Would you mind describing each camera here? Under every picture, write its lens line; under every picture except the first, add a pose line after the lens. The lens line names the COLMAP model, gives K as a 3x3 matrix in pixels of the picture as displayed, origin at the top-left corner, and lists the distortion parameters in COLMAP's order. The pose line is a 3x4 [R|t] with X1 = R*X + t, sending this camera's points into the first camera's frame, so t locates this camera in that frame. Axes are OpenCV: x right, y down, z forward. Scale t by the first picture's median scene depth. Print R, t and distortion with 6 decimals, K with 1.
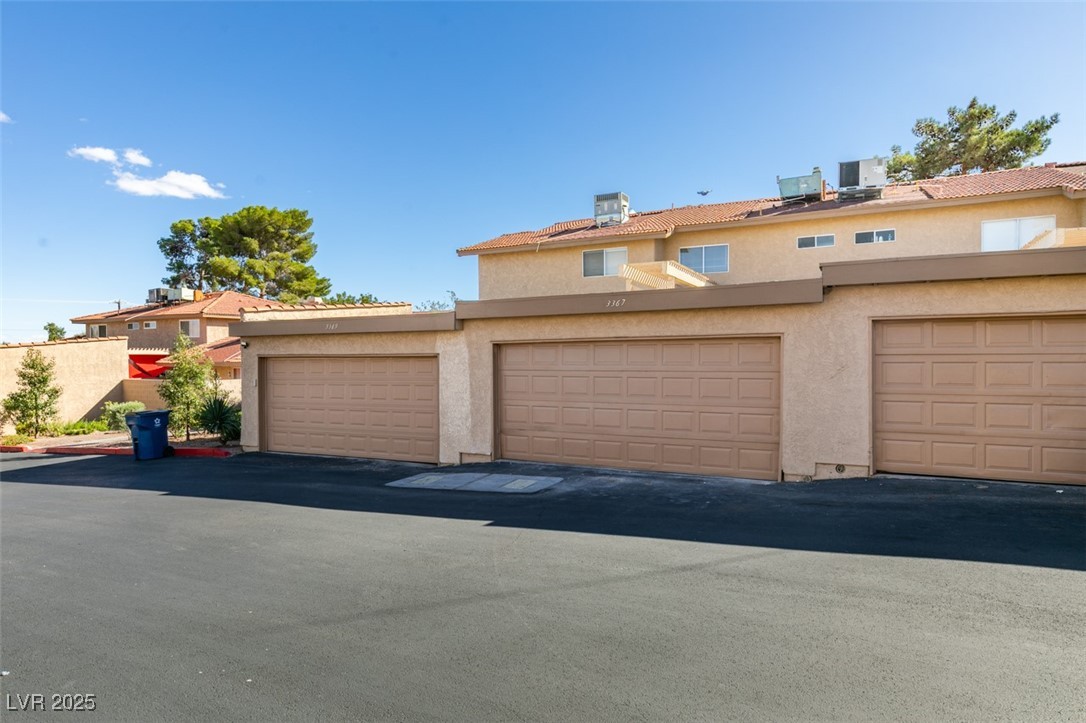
lens RADIAL K [[627.7, 0, 543.0], [0, 627.7, 361.5], [0, 0, 1]] dist [0.002419, -0.001063]
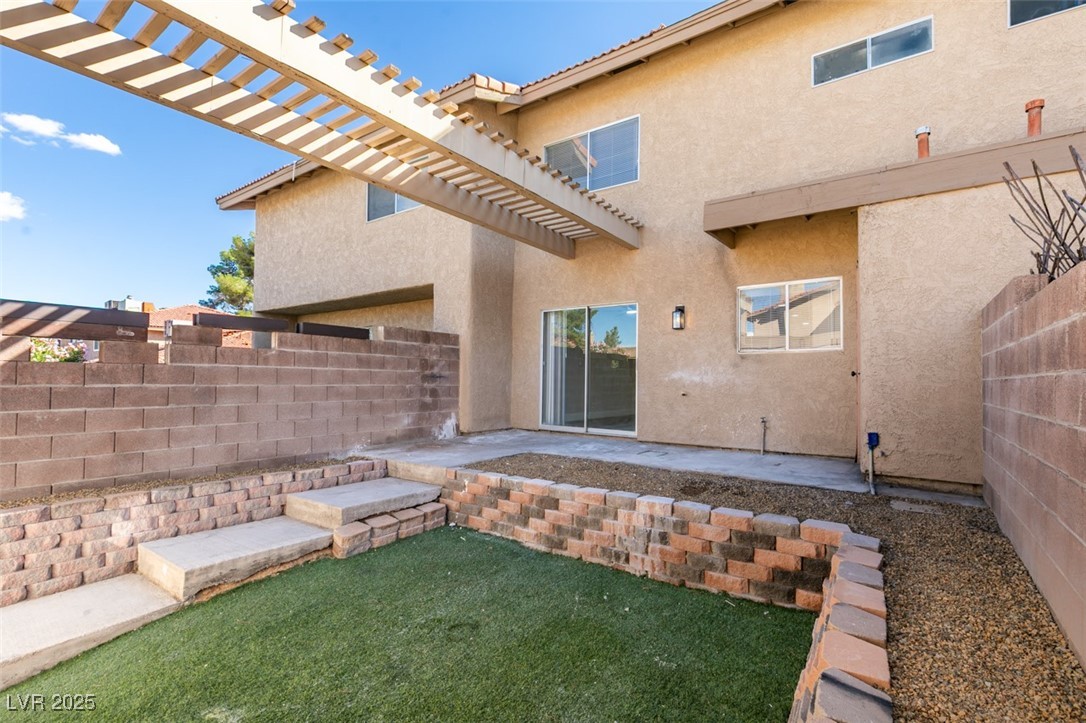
lens RADIAL K [[484.9, 0, 539.9], [0, 484.9, 371.5], [0, 0, 1]] dist [0.004855, 0.000012]
pose [[0.990634, 0.012546, -0.135964, 0.409982], [-0.014874, 0.999760, -0.016115, -0.013070], [0.135730, 0.017986, 0.990583, 0.997040]]
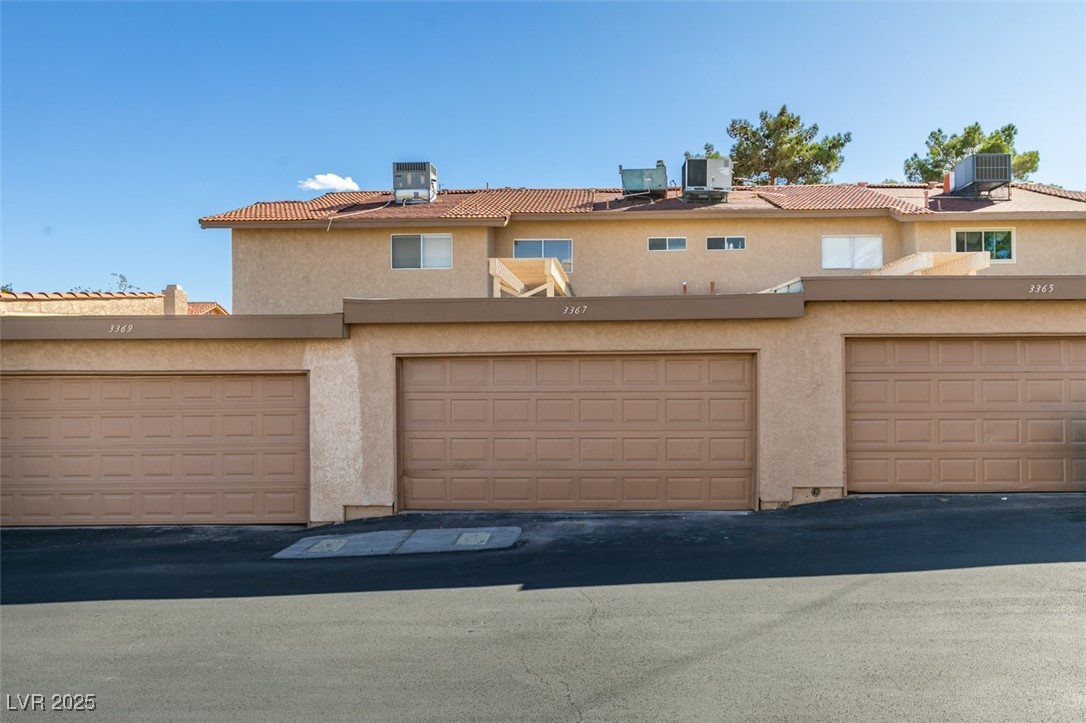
lens RADIAL K [[821.9, 0, 543.0], [0, 821.9, 361.5], [0, 0, 1]] dist [0.001355, -0.001040]
pose [[0.904551, 0.005087, 0.426335, -0.311398], [0.002782, 0.999837, -0.017832, -0.004812], [-0.426357, 0.017316, 0.904389, 0.029256]]
